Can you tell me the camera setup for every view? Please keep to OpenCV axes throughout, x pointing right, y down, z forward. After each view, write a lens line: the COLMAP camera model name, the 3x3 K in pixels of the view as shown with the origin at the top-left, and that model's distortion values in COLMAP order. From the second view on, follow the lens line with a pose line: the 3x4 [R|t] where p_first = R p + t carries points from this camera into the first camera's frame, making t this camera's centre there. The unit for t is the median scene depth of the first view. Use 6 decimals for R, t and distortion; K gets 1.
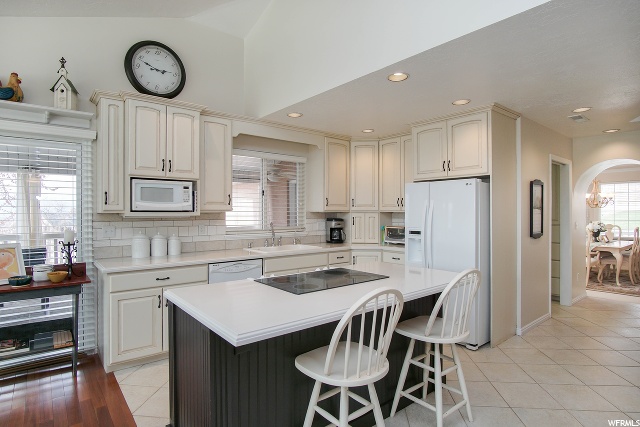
lens RADIAL K [[347.5, 0, 317.6], [0, 347.5, 215.8], [0, 0, 1]] dist [-0.019870, 0.001376]
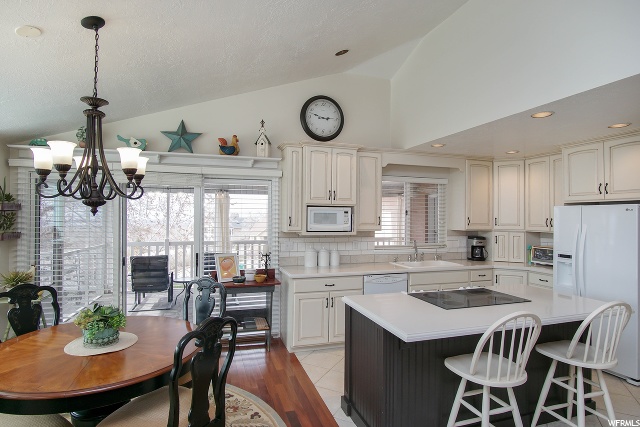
lens RADIAL K [[347.5, 0, 317.6], [0, 347.5, 215.8], [0, 0, 1]] dist [-0.019870, 0.001376]
pose [[0.930217, 0.004769, -0.366979, -0.019099], [-0.010154, 0.999867, -0.012743, -0.054959], [0.366870, 0.015580, 0.930142, -0.204522]]
